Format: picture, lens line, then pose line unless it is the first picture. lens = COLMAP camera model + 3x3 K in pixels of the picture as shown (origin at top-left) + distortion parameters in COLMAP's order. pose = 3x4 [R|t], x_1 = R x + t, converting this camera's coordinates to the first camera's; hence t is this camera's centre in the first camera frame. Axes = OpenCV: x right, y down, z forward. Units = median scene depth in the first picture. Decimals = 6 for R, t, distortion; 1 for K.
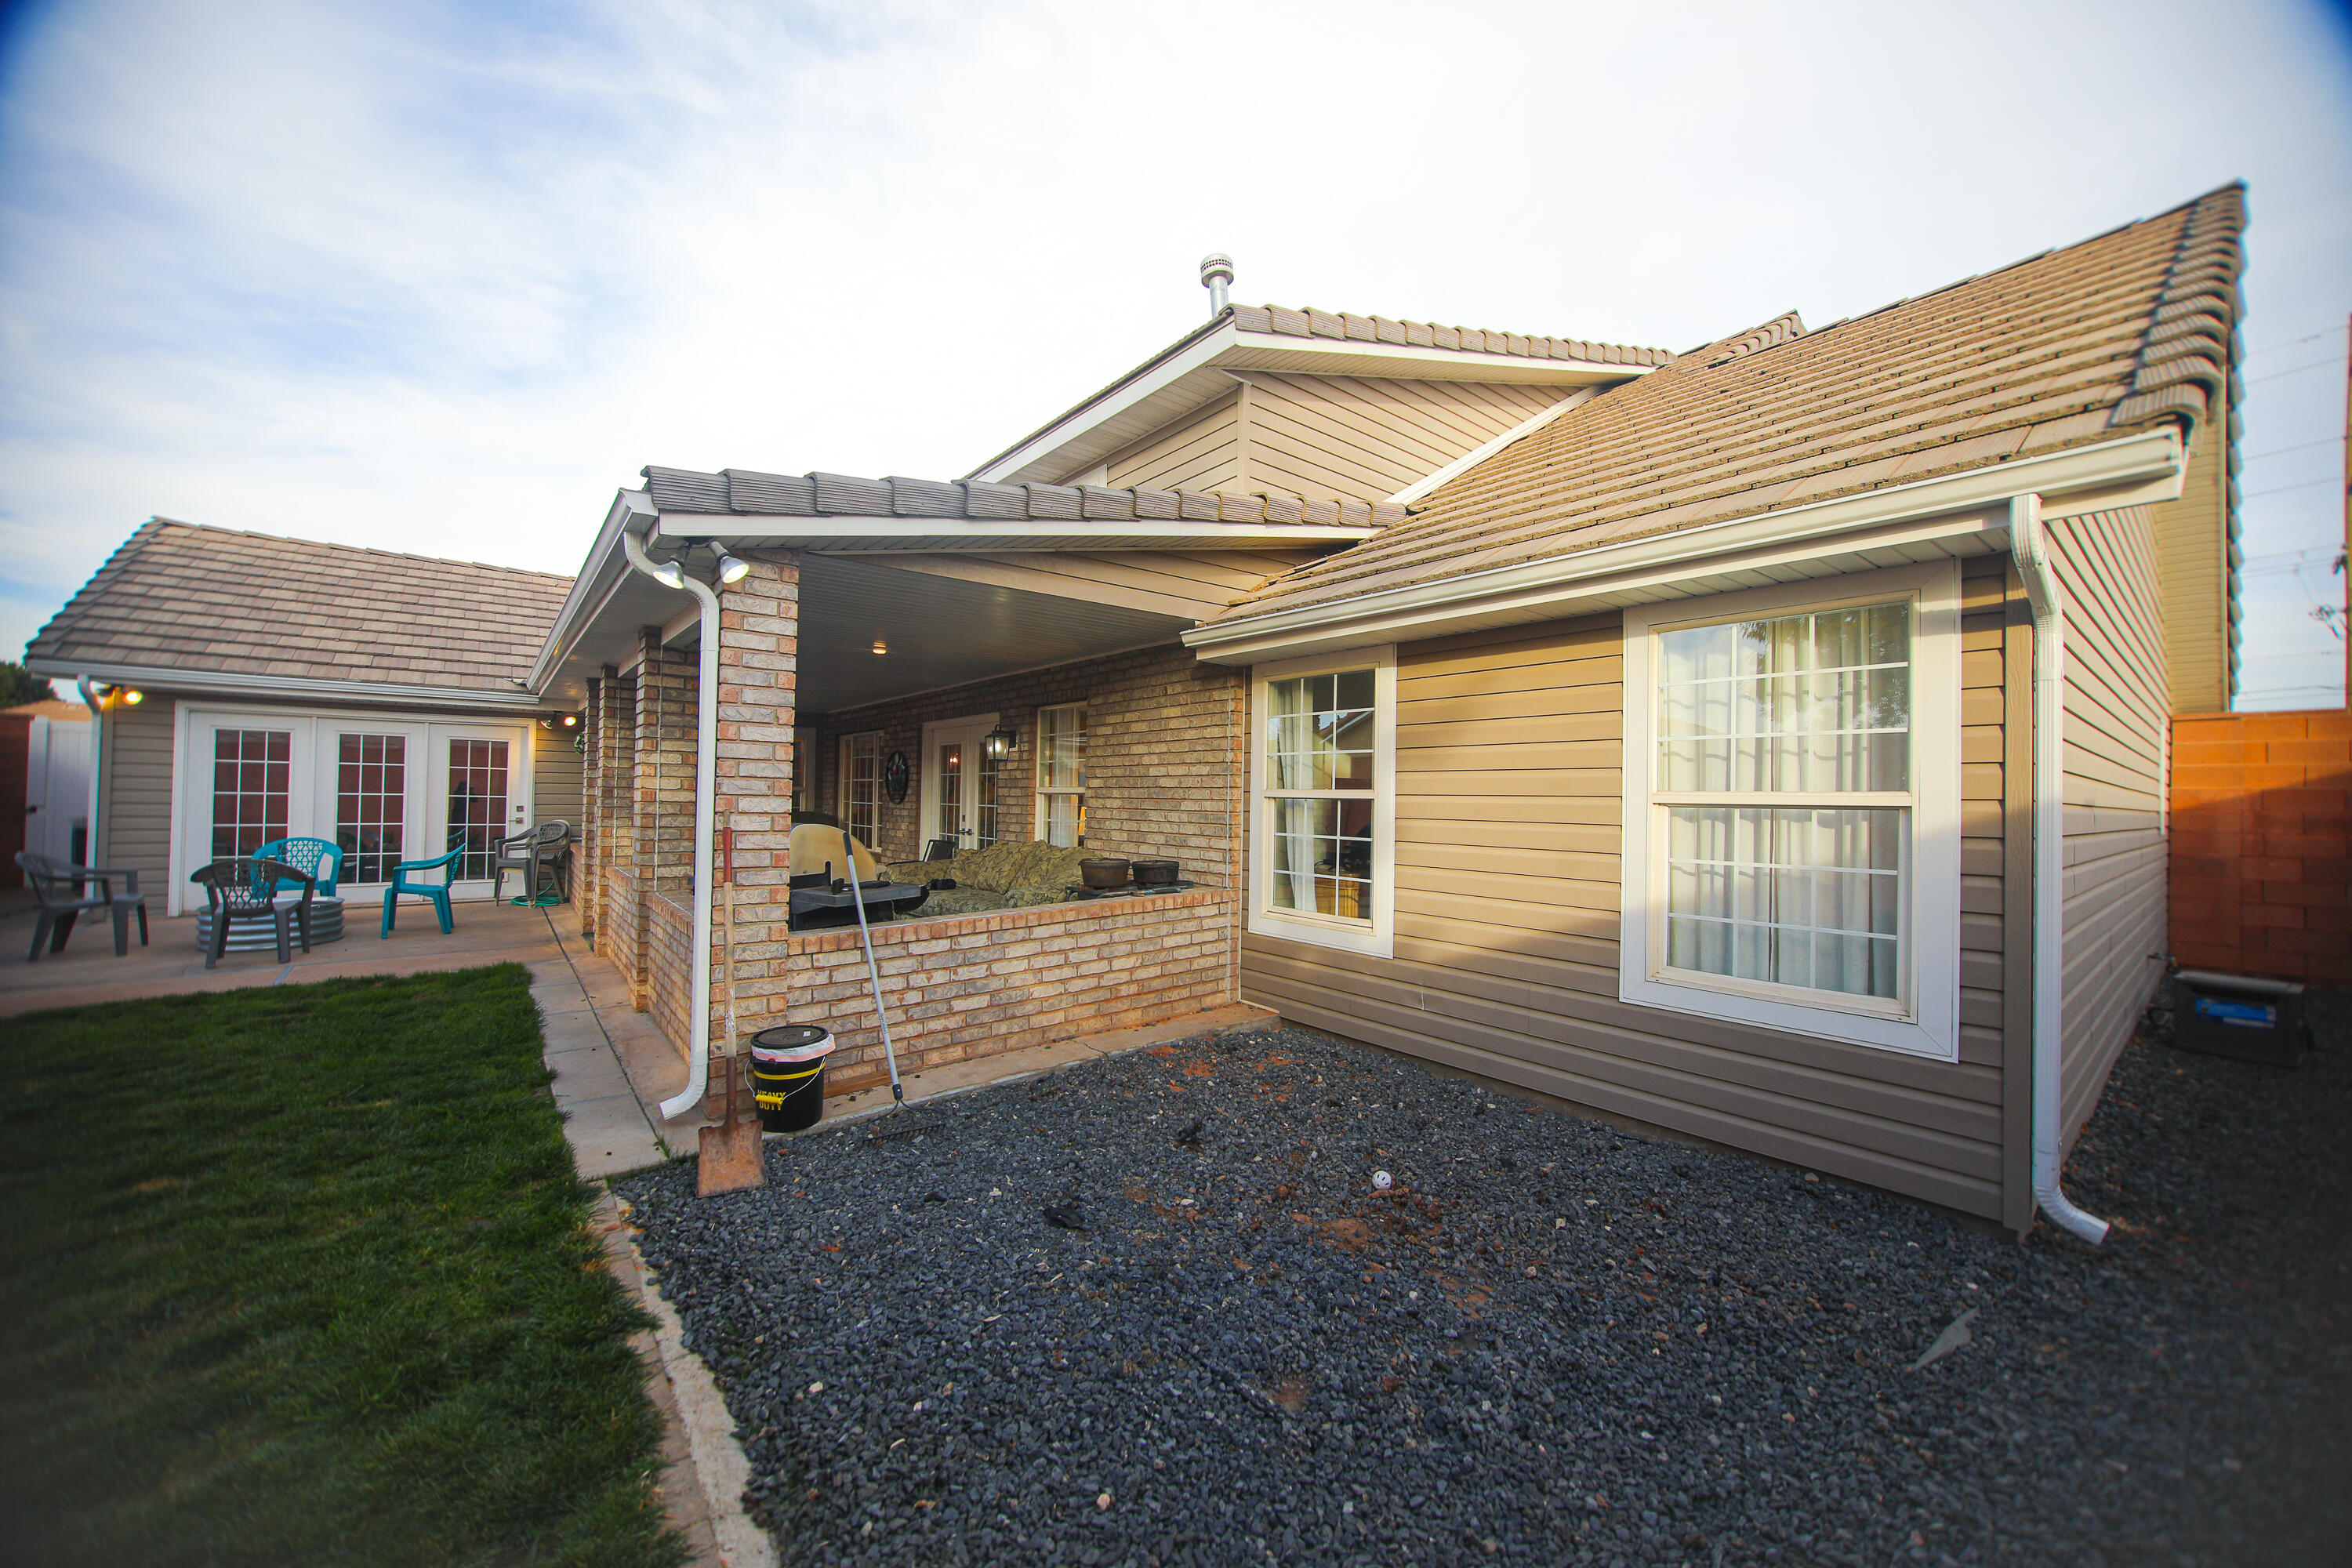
lens RADIAL K [[888.9, 0, 1177.8], [0, 888.9, 783.0], [0, 0, 1]] dist [-0.011294, 0.001284]
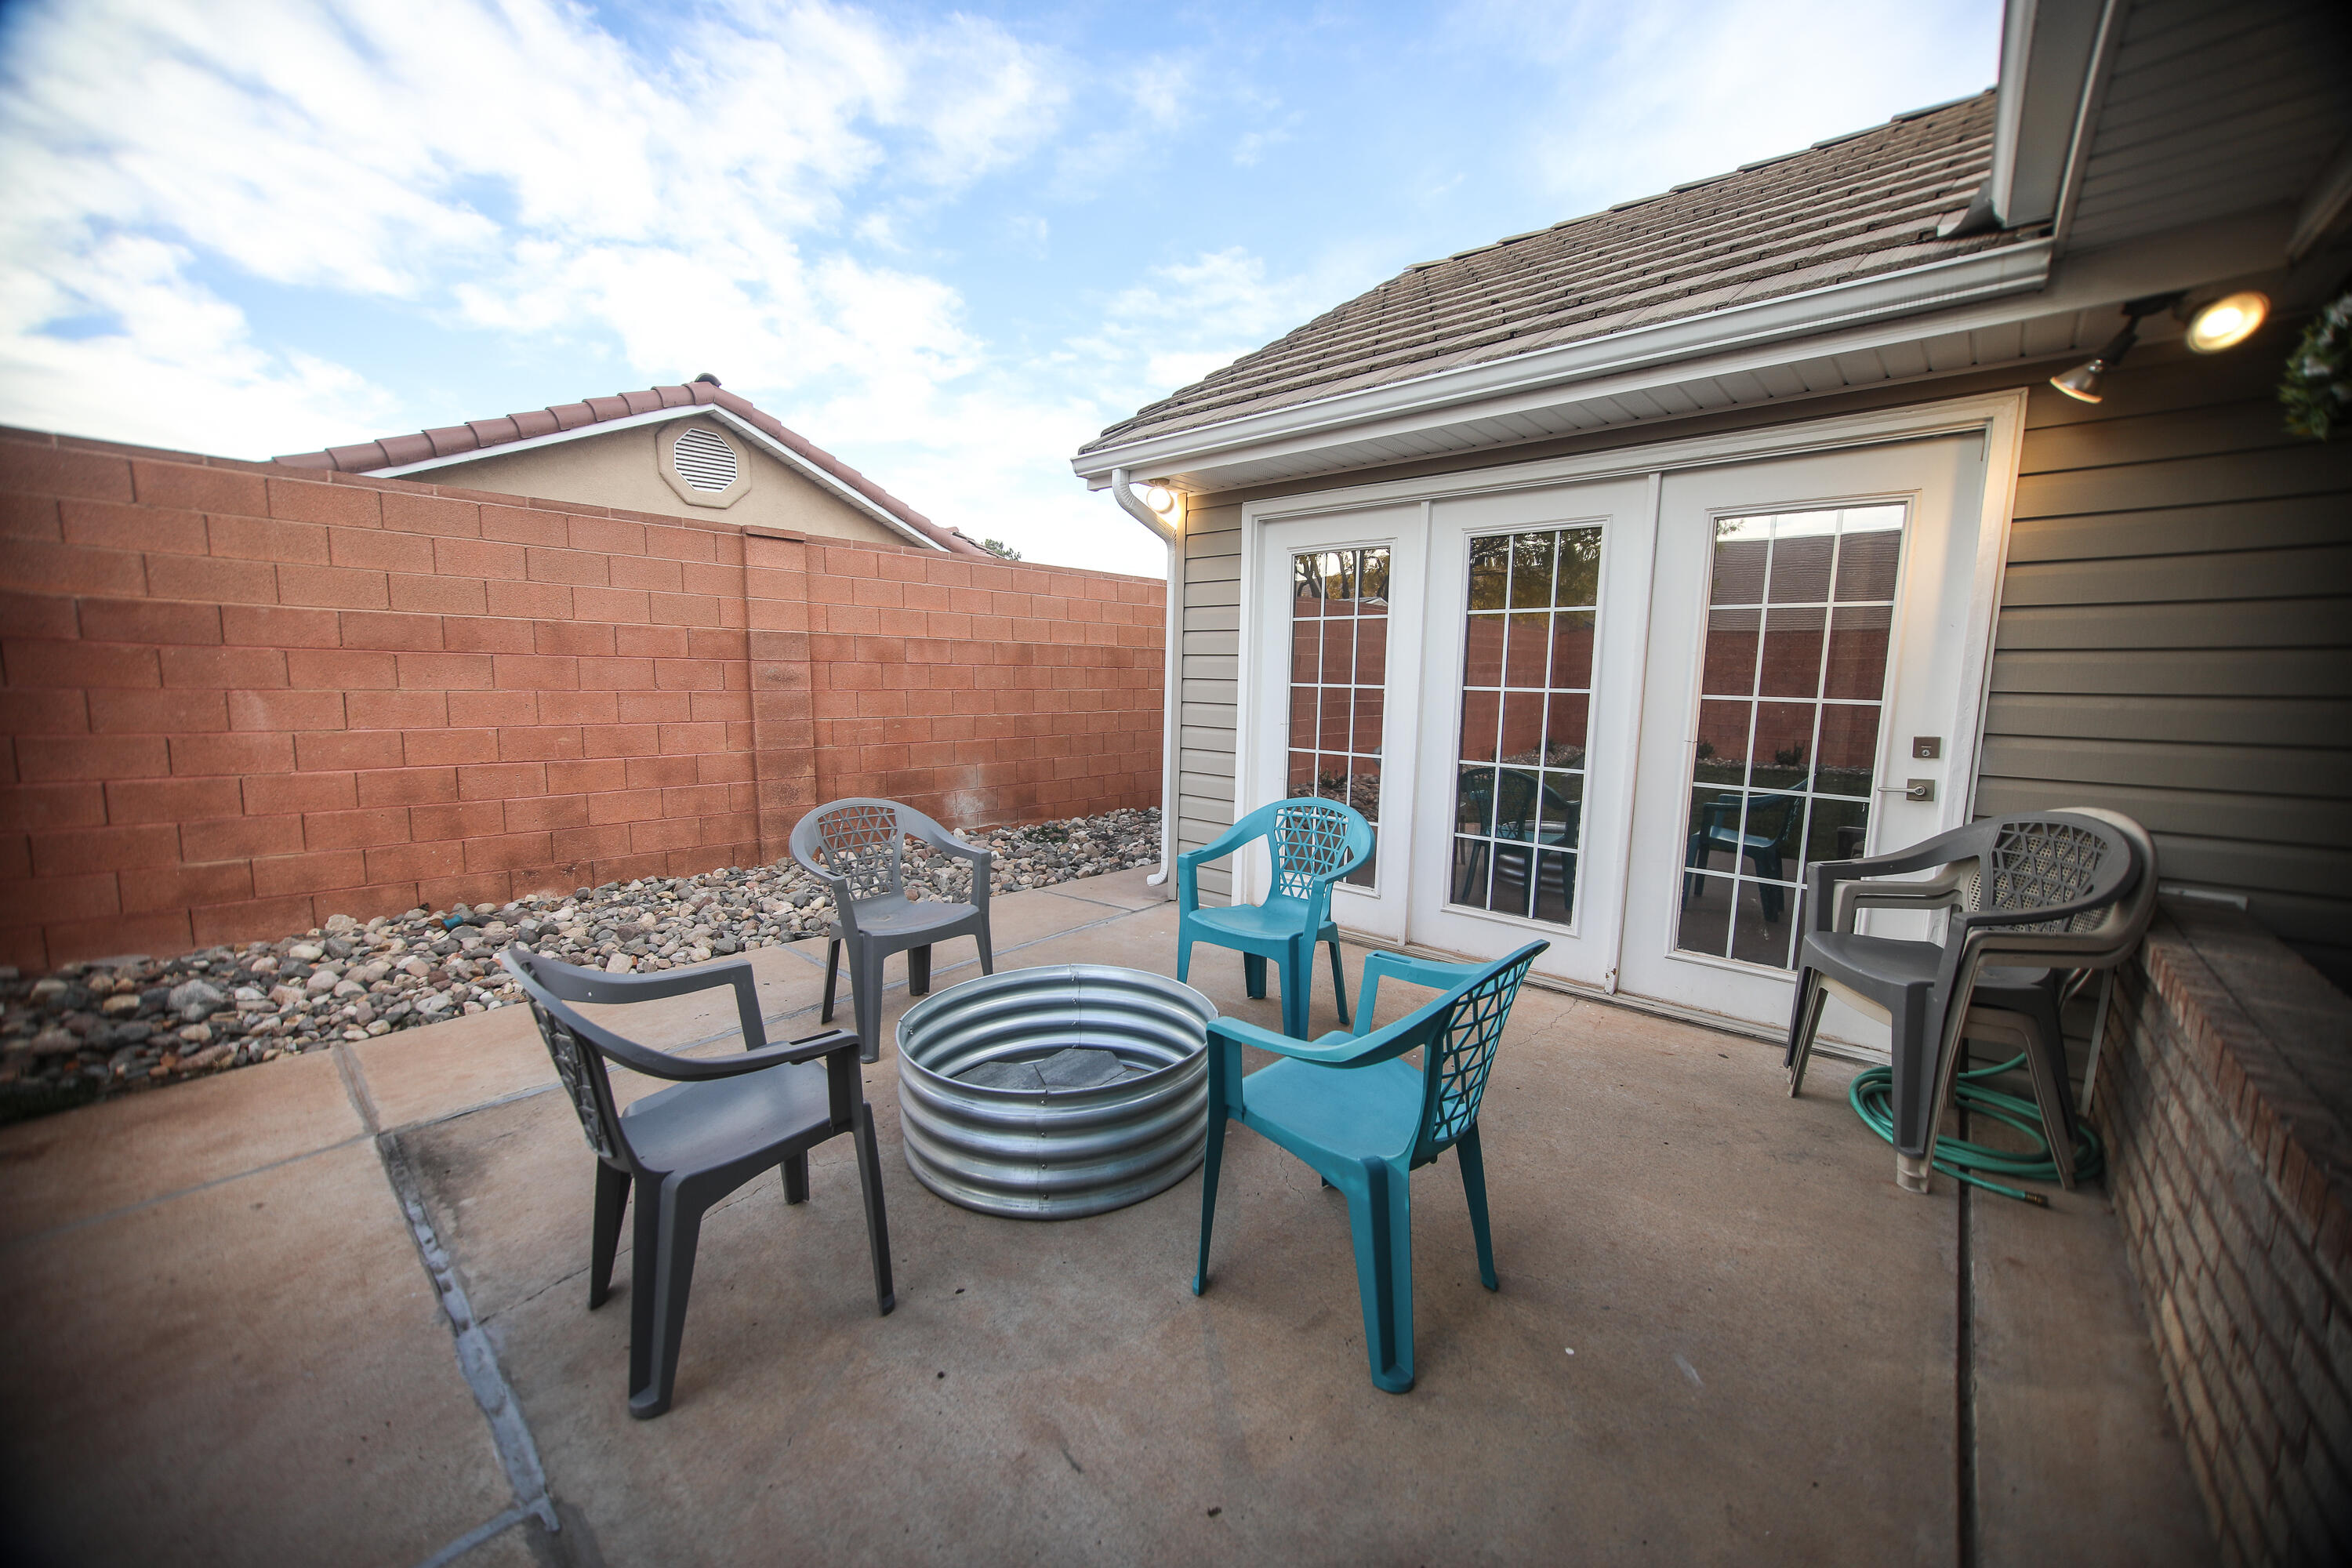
lens RADIAL K [[888.9, 0, 1187.4], [0, 888.9, 787.5], [0, 0, 1]] dist [-0.011294, 0.001284]
pose [[0.173171, 0.108727, -0.978872, -0.907344], [-0.001734, 0.993920, 0.110092, 0.020426], [0.984890, -0.017367, 0.172307, 1.279776]]
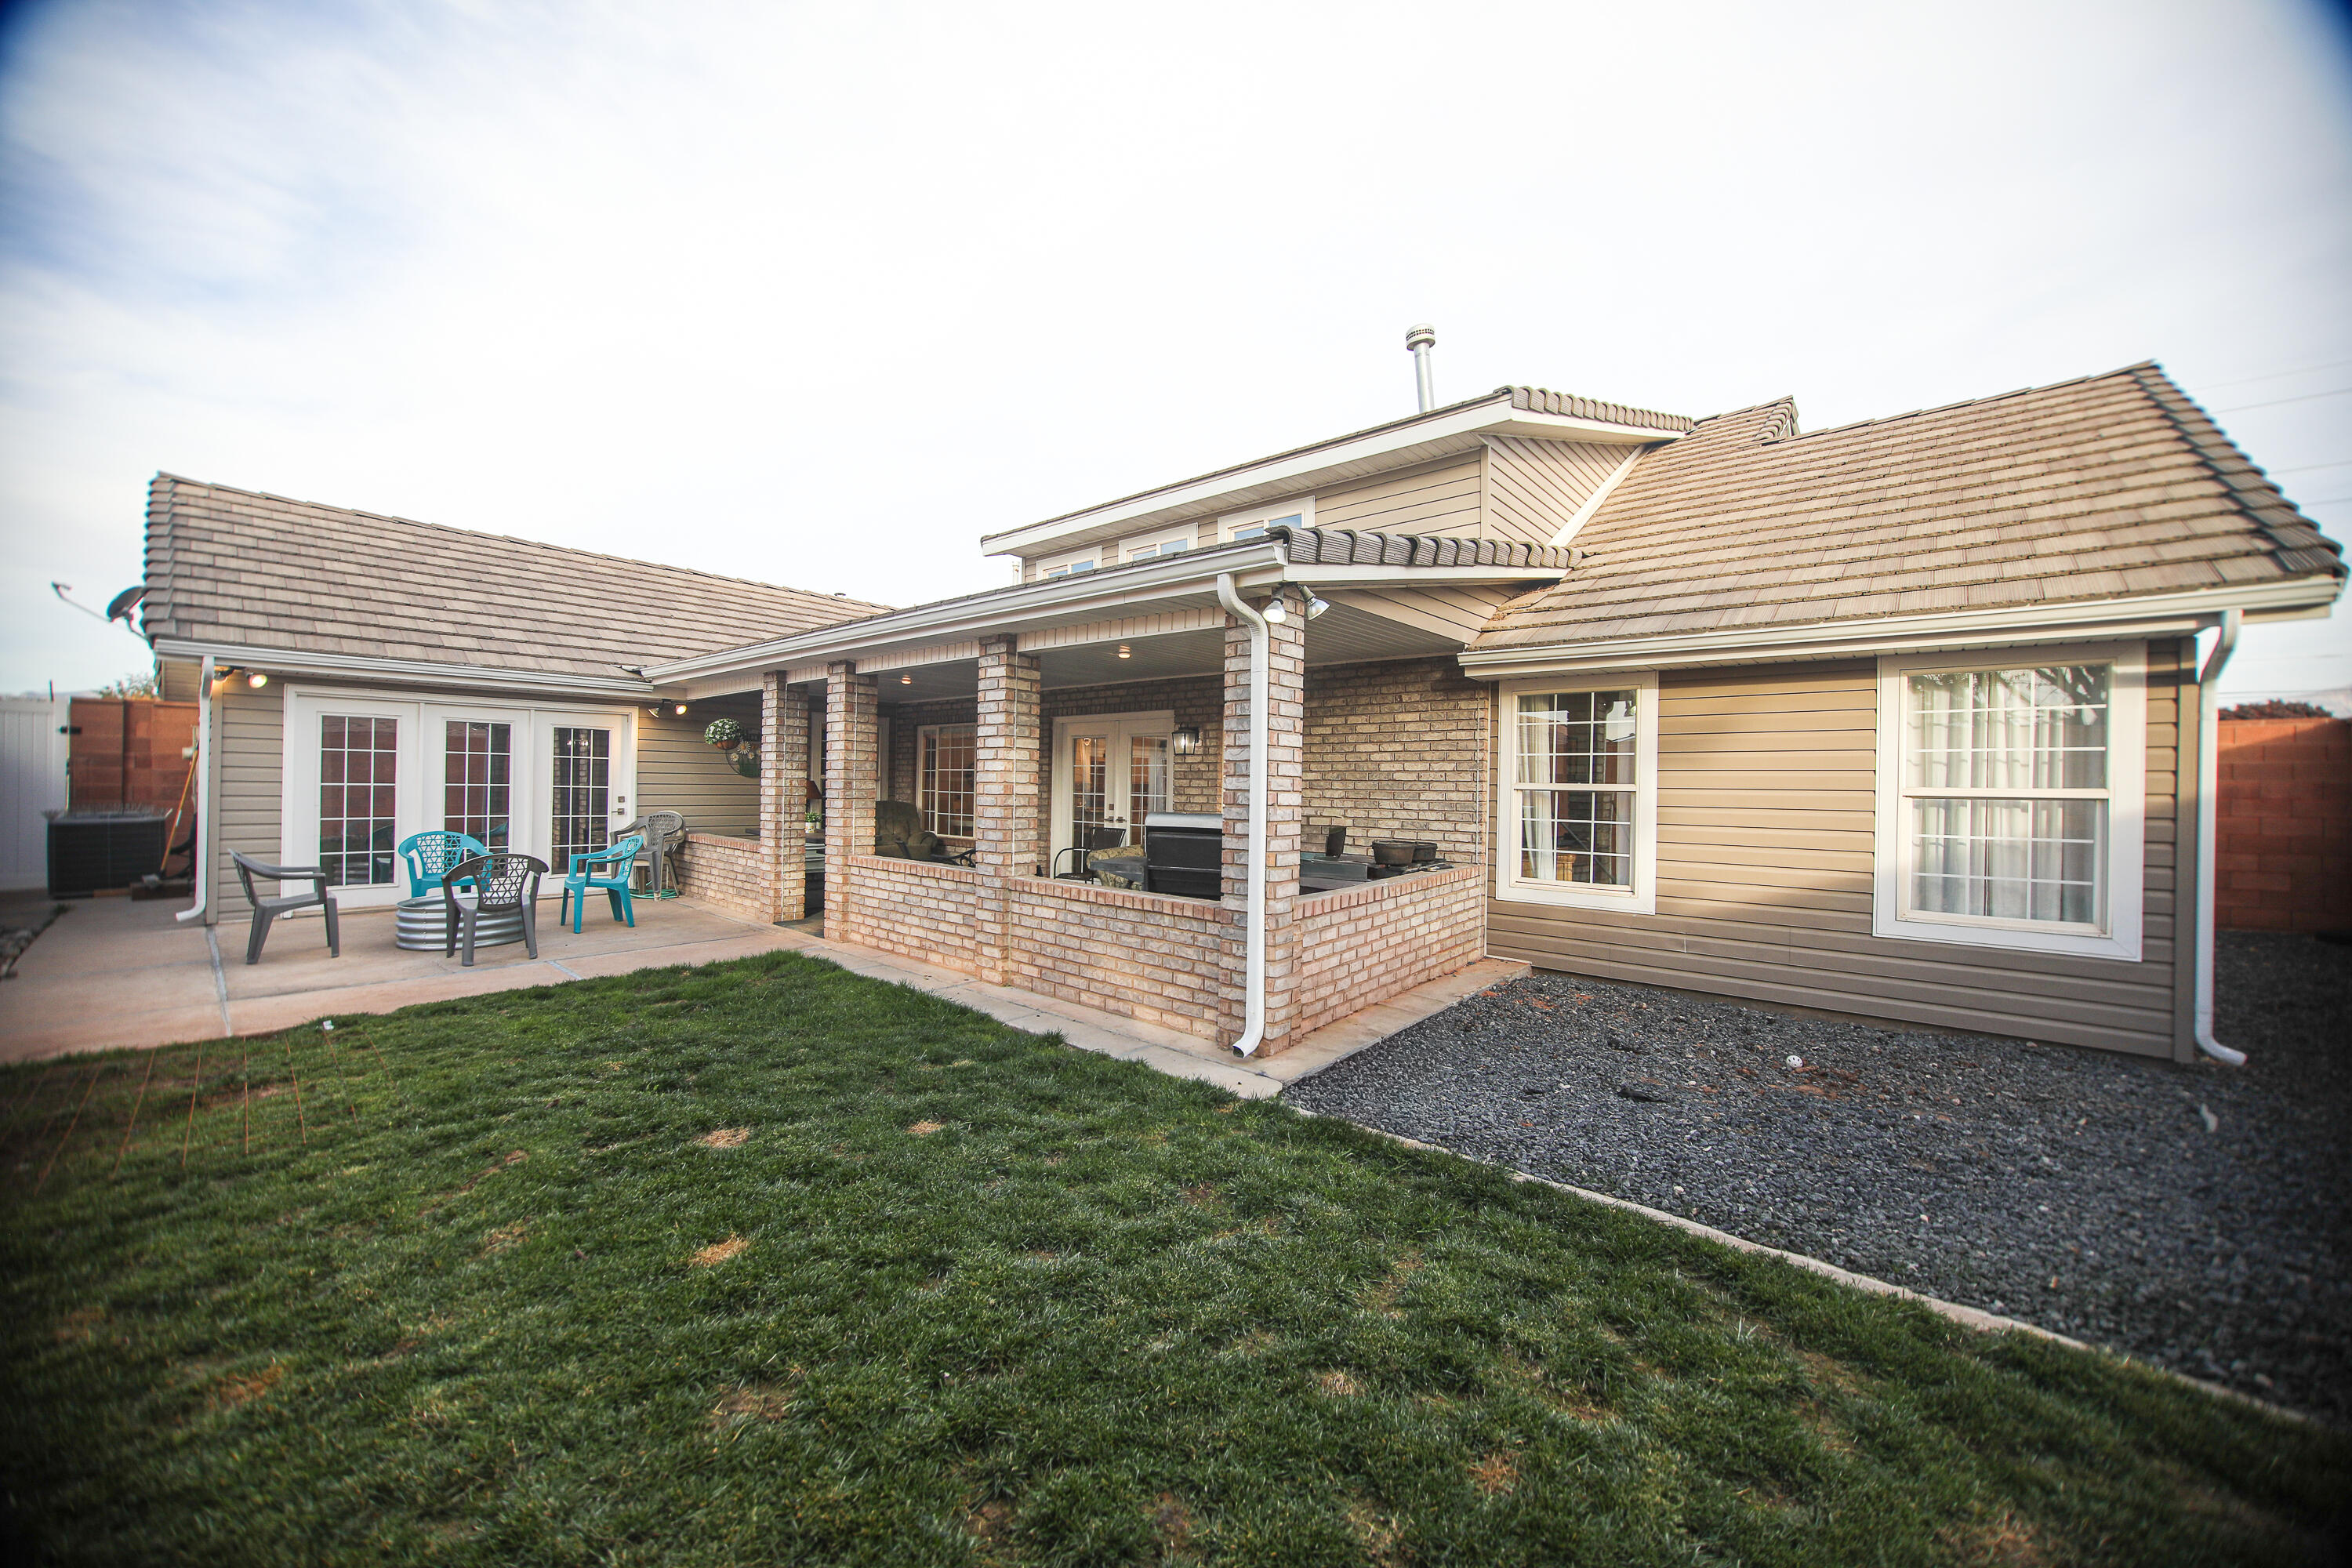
lens RADIAL K [[888.9, 0, 1166.5], [0, 888.9, 785.9], [0, 0, 1]] dist [-0.011294, 0.001284]
pose [[0.983302, -0.000650, 0.181977, -0.585152], [-0.002971, 0.999803, 0.019629, -0.011348], [-0.181954, -0.019842, 0.983107, -0.116116]]
